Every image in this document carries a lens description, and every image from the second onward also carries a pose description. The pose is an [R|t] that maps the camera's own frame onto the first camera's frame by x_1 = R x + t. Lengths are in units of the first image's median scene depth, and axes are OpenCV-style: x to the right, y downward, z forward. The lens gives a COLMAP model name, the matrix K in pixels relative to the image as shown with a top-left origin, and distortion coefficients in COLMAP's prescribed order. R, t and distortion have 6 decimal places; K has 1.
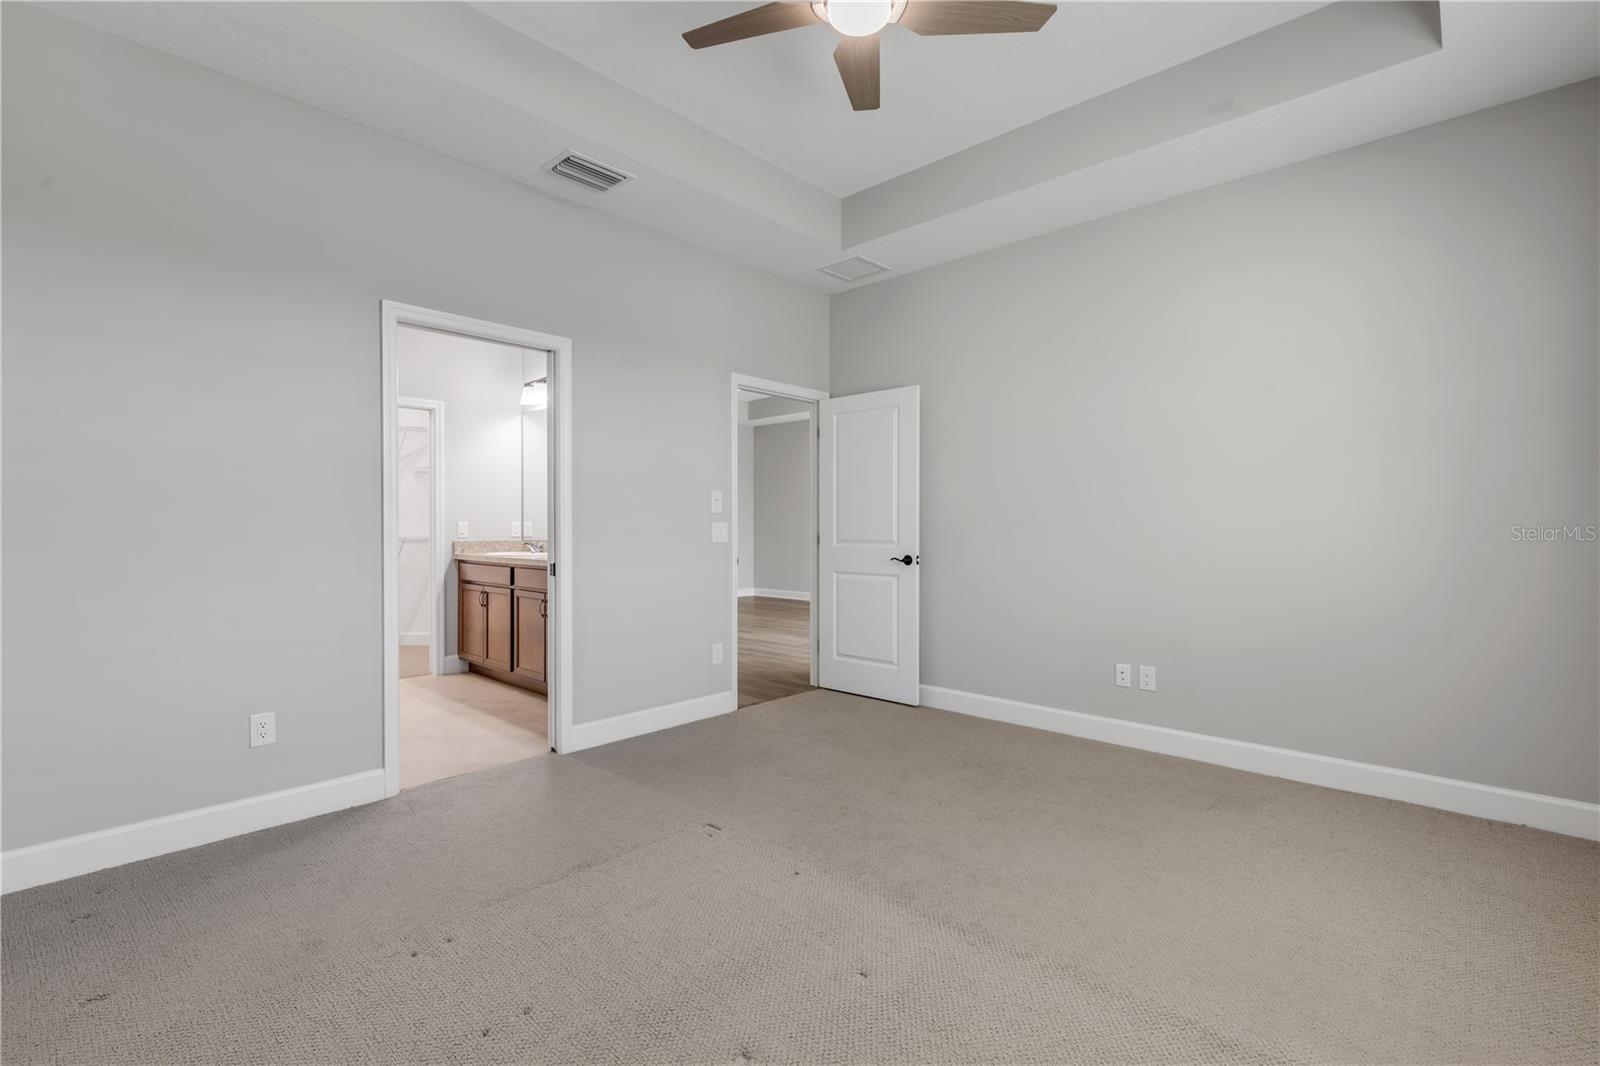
lens RADIAL K [[724.3, 0, 807.3], [0, 724.3, 530.1], [0, 0, 1]] dist [0.005052, -0.000050]
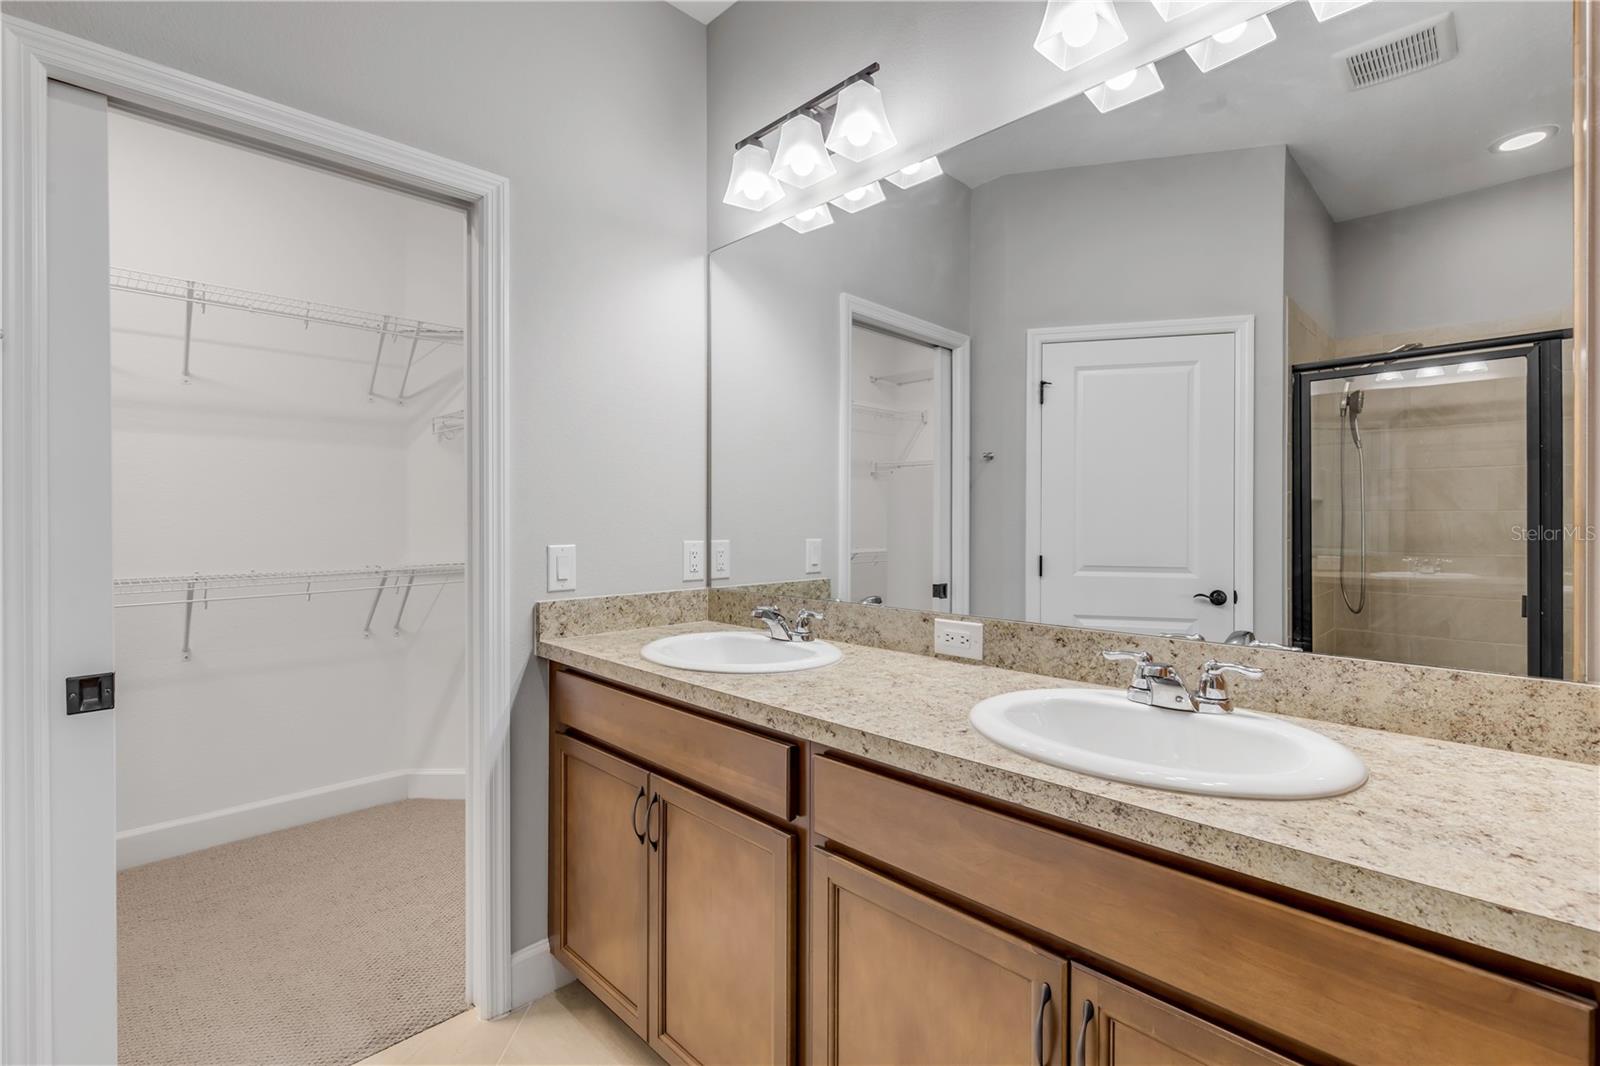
lens RADIAL K [[724.3, 0, 807.3], [0, 724.3, 530.1], [0, 0, 1]] dist [0.005052, -0.000050]
pose [[0.999016, 0.002722, -0.044274, -0.348030], [-0.002506, 0.999985, 0.004927, -0.019916], [0.044287, -0.004811, 0.999007, 0.671363]]
